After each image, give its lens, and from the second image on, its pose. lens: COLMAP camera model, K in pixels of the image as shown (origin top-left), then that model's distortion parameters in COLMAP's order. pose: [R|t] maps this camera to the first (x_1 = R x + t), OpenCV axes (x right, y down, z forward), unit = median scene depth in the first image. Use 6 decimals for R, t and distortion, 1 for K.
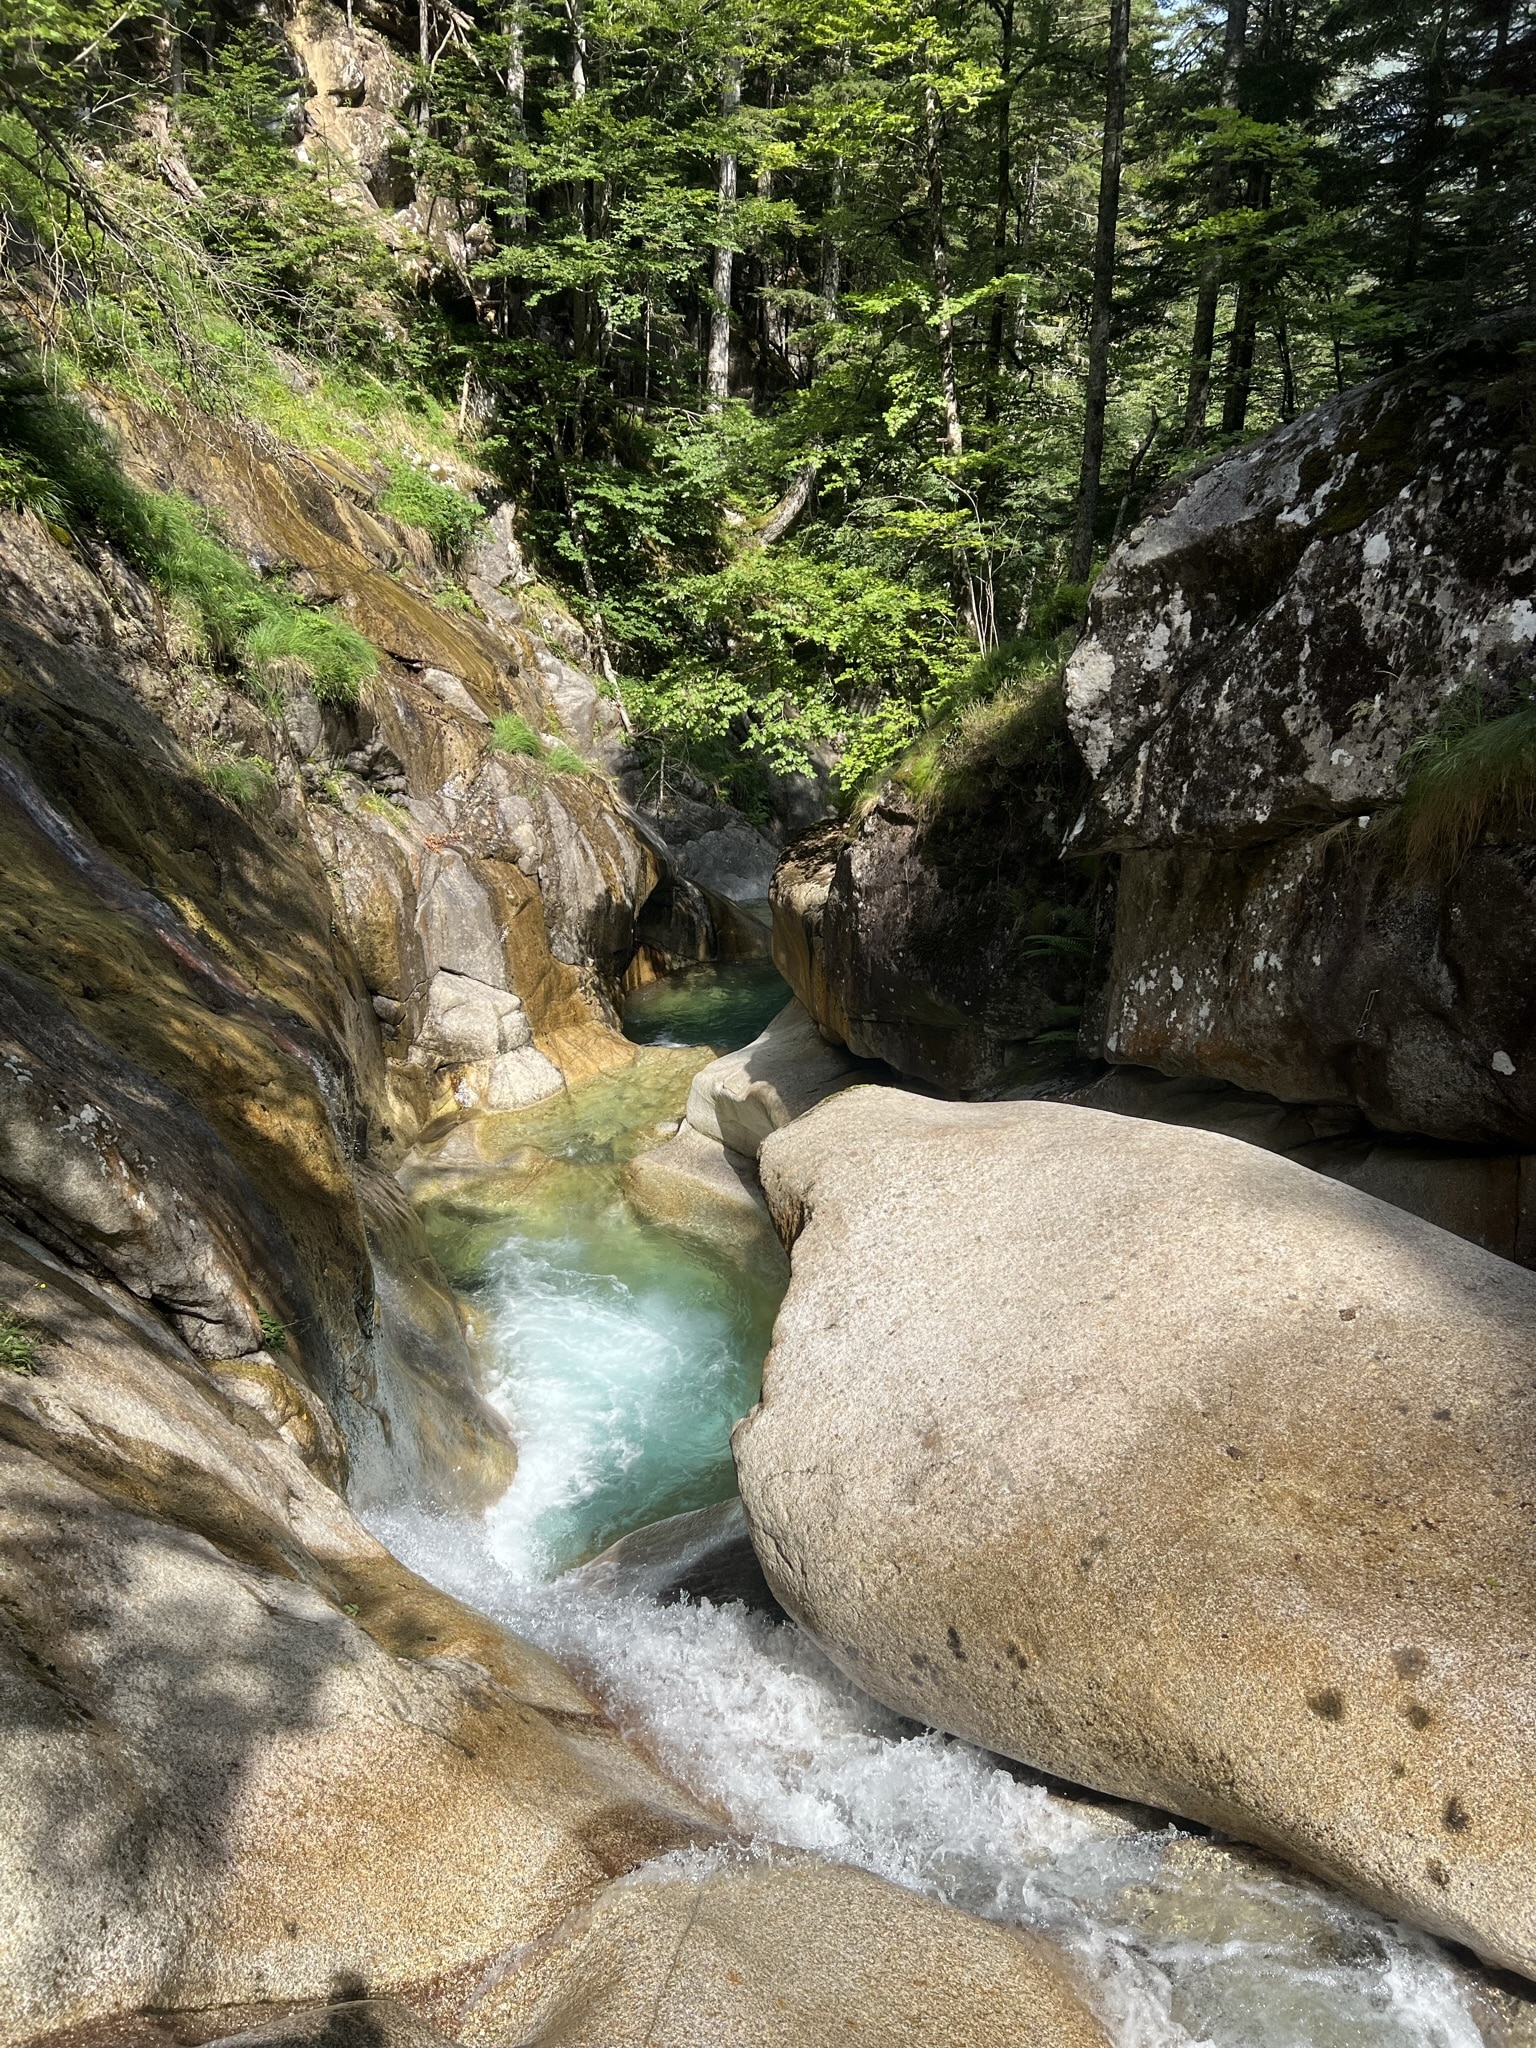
lens RADIAL K [[1551.8, 0, 763.7], [0, 1551.8, 1010.7], [0, 0, 1]] dist [0.050066, -0.052644]
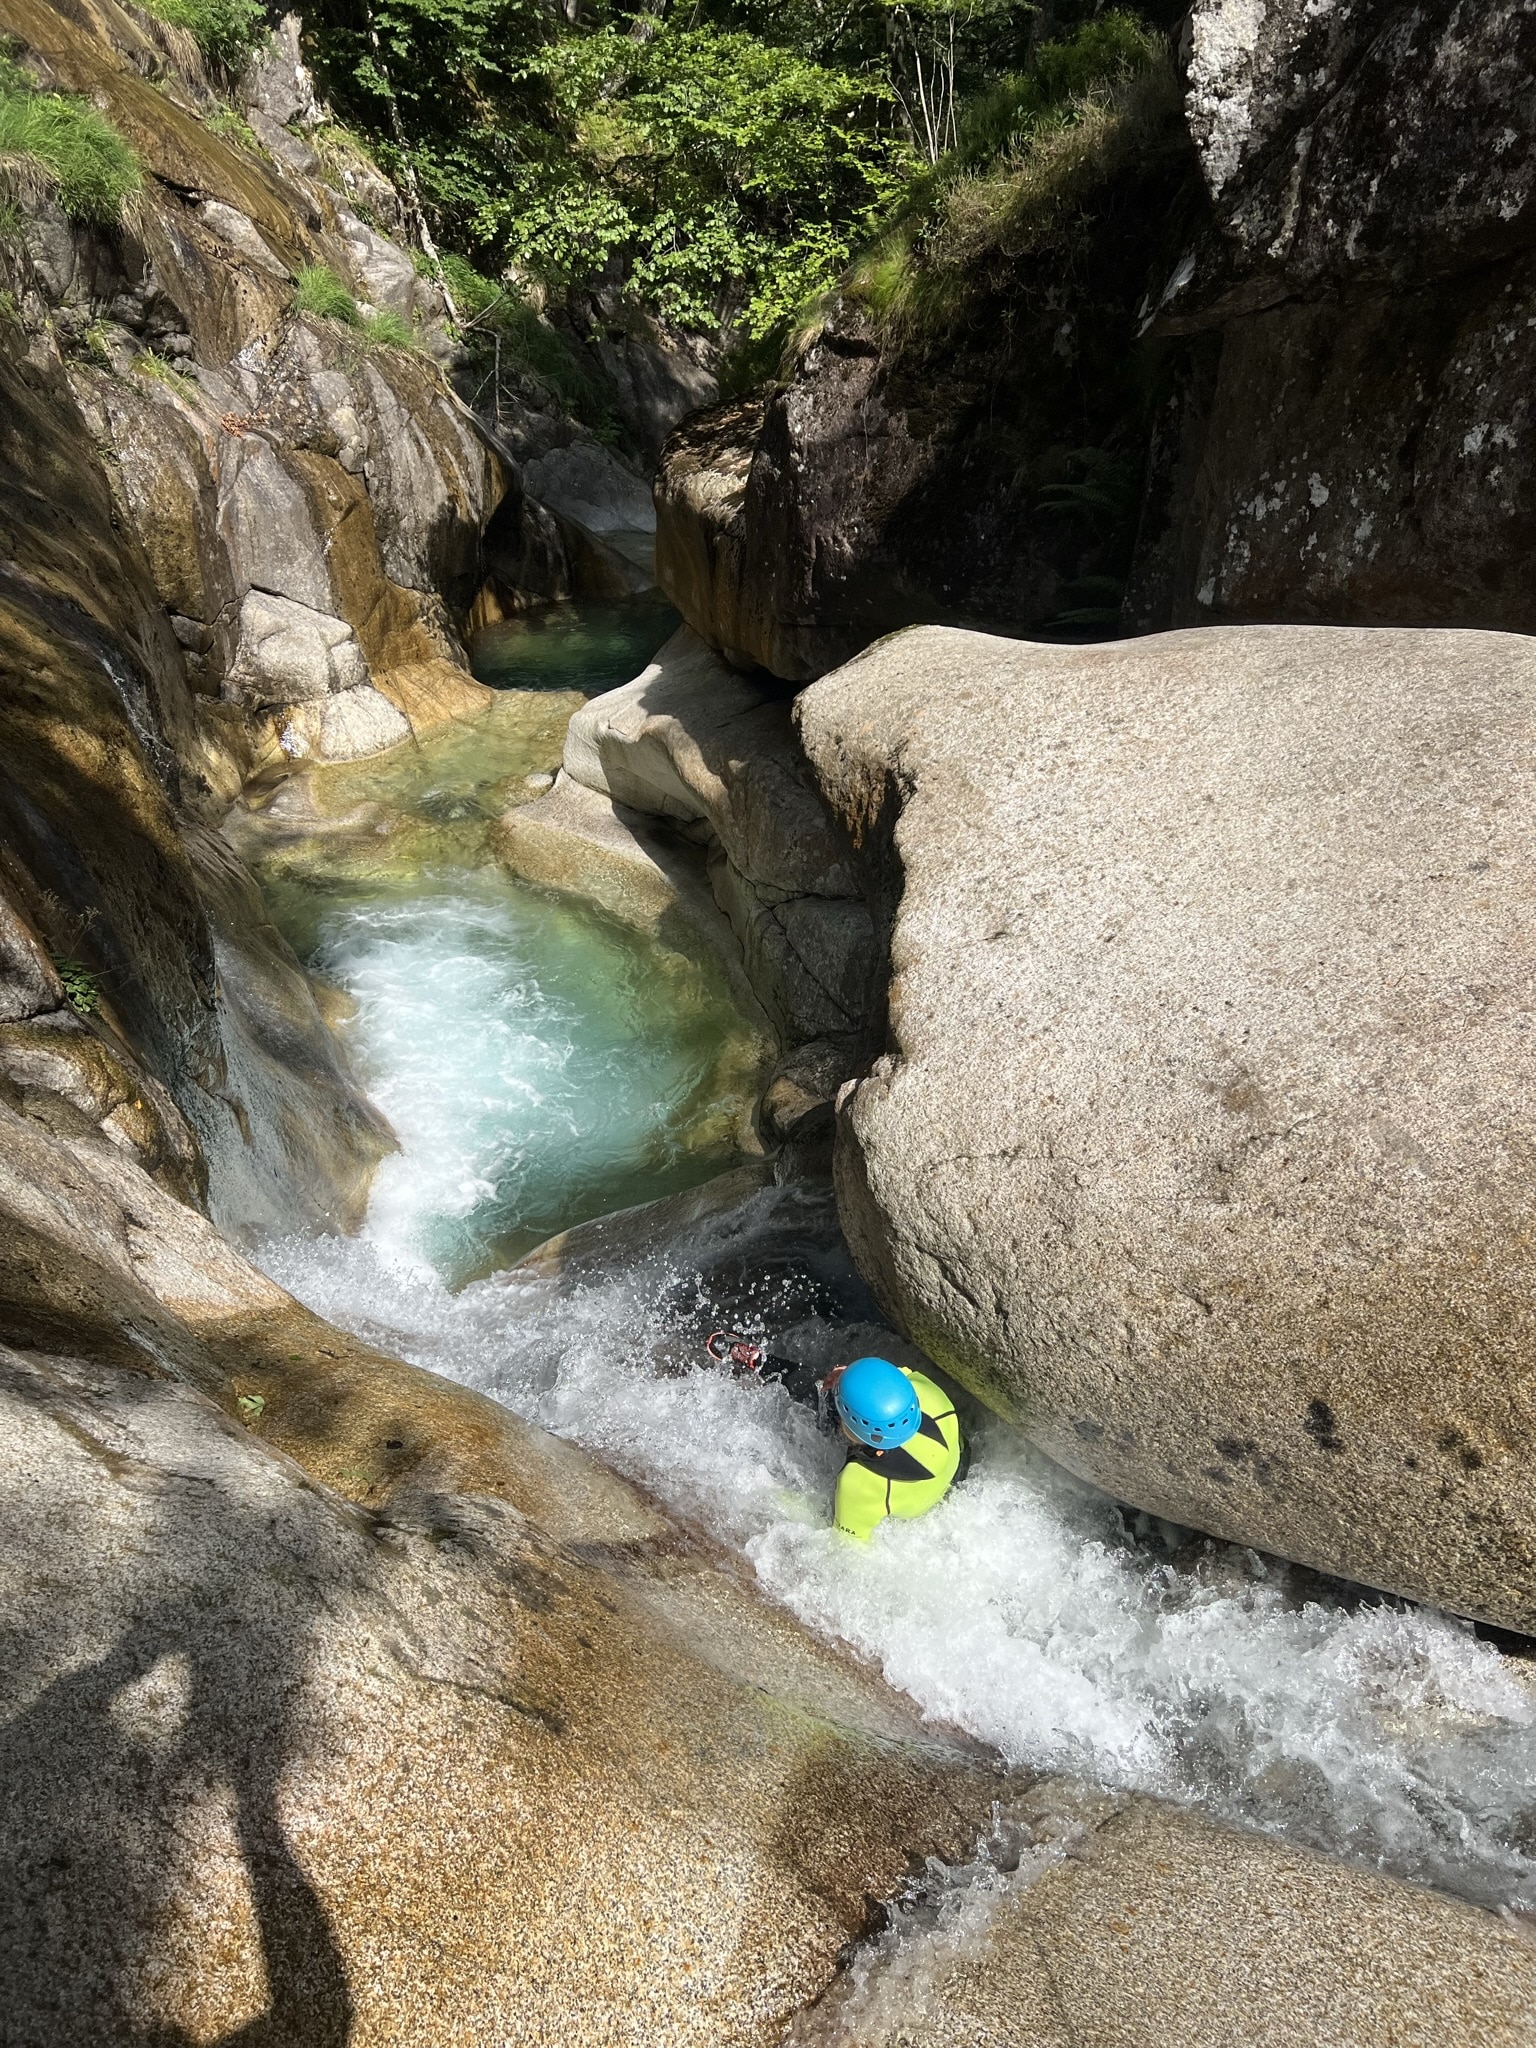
lens RADIAL K [[1551.8, 0, 759.5], [0, 1551.8, 1007.9], [0, 0, 1]] dist [0.050066, -0.052644]
pose [[0.993721, -0.027355, 0.108494, -0.067397], [0.005902, 0.981118, 0.193318, 0.061214], [-0.111734, -0.191464, 0.975119, 0.217430]]
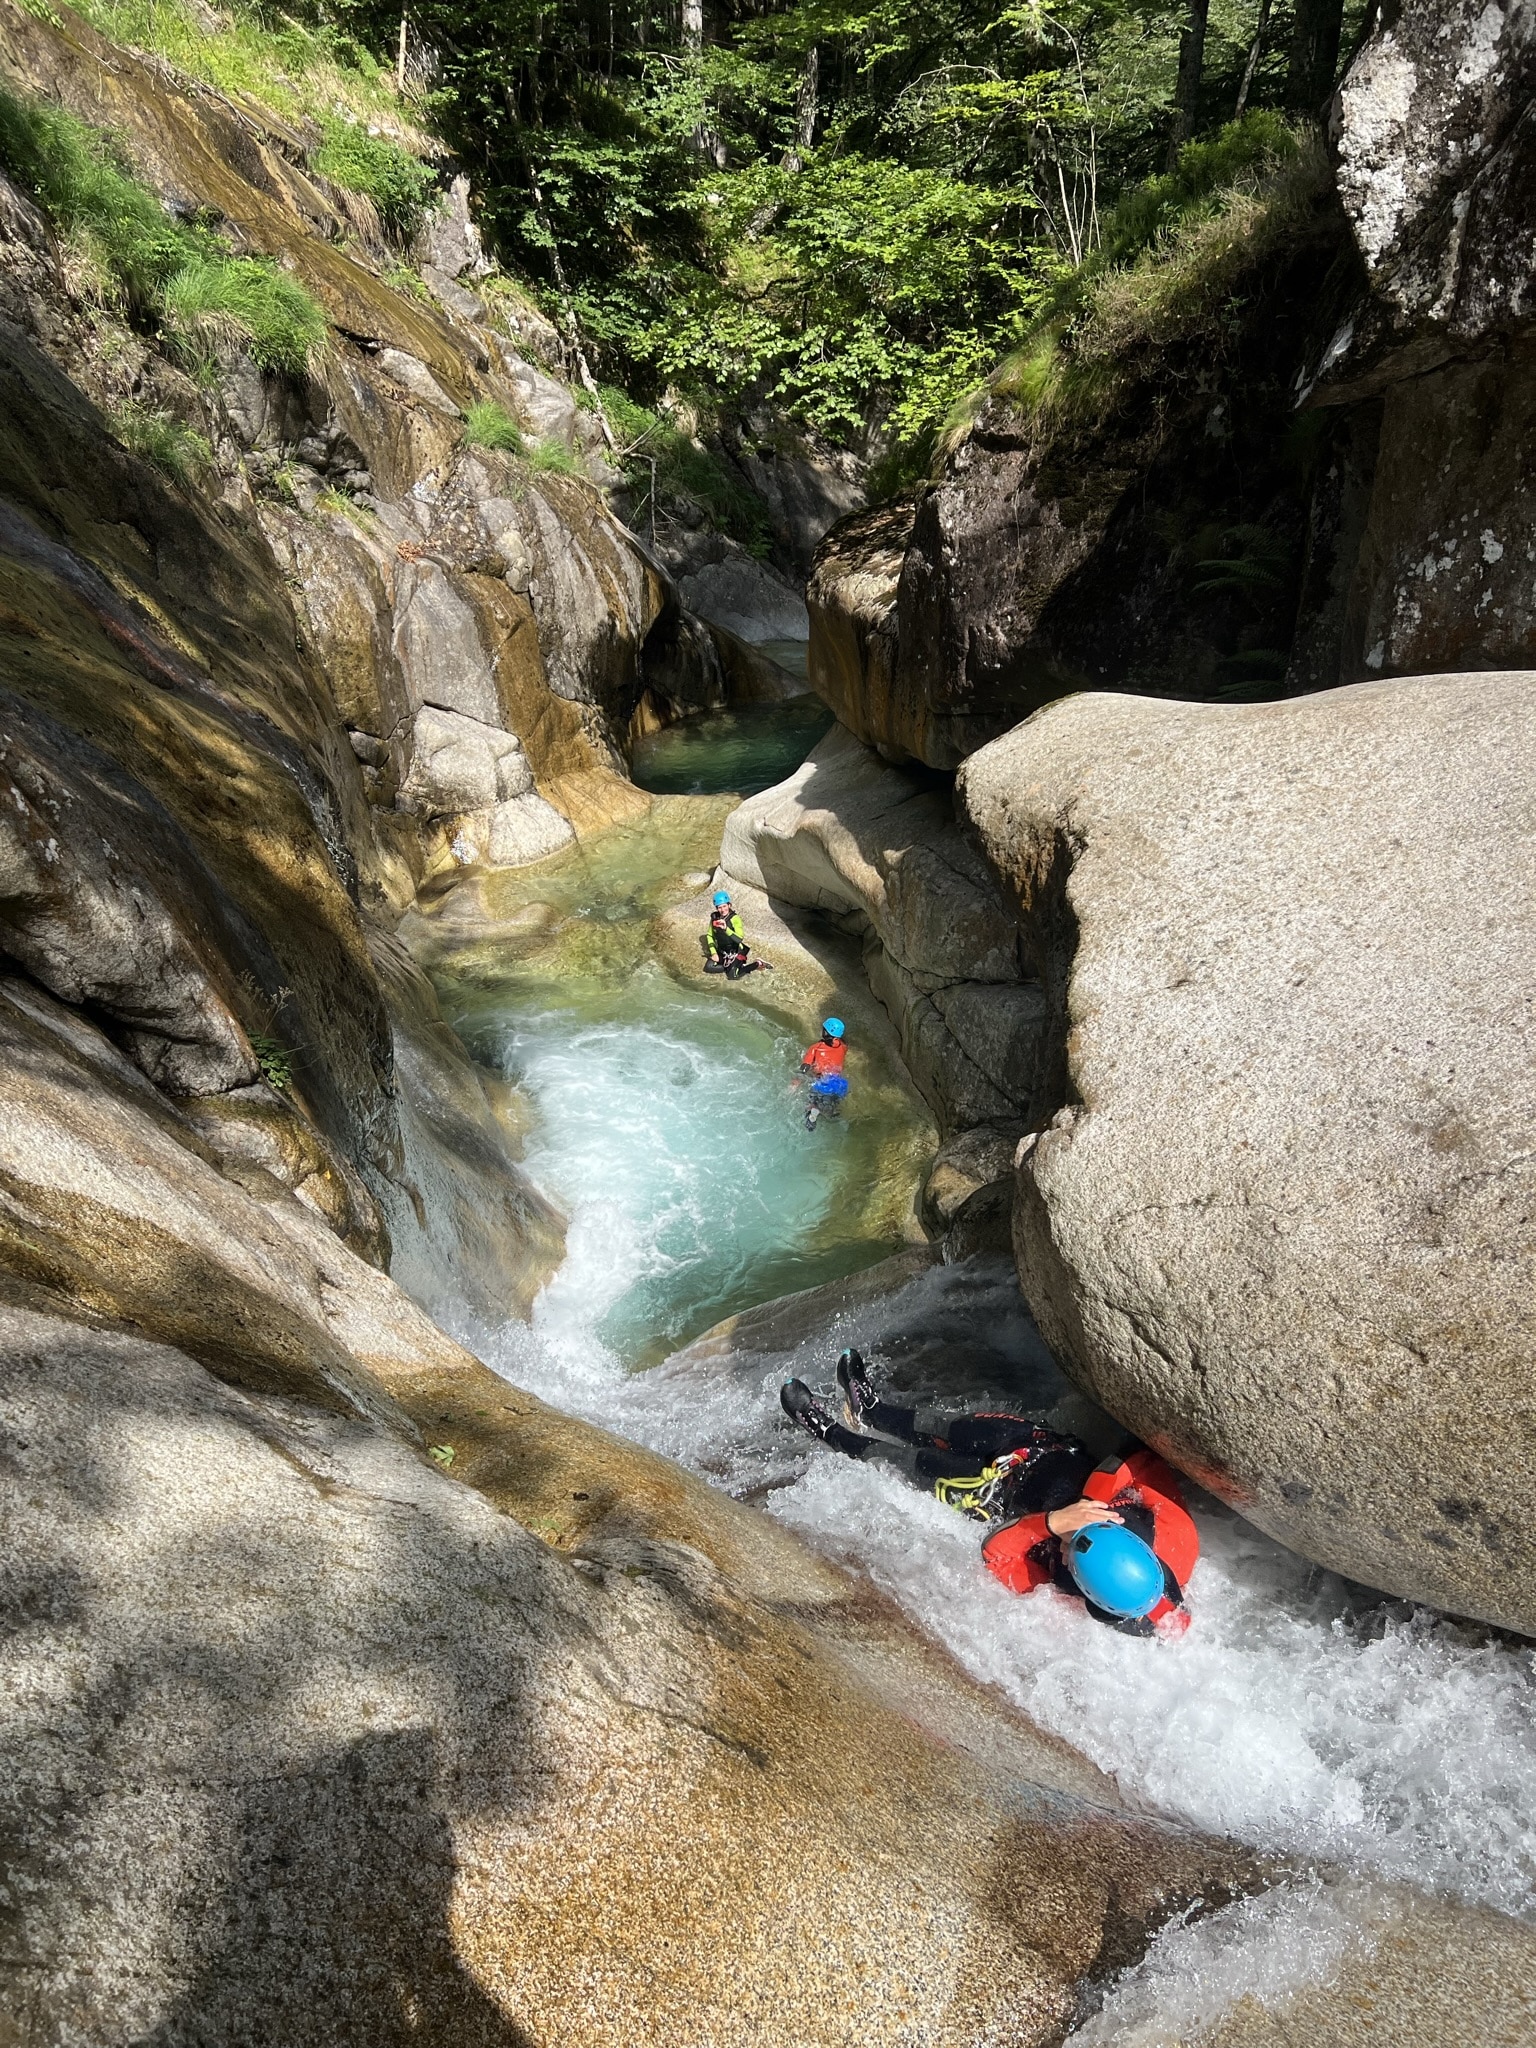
lens RADIAL K [[1551.8, 0, 760.3], [0, 1551.8, 1007.1], [0, 0, 1]] dist [0.050066, -0.052644]
pose [[0.999186, -0.038203, 0.012951, -0.072775], [0.036298, 0.991557, 0.124488, 0.071976], [-0.017597, -0.123917, 0.992137, 0.215512]]
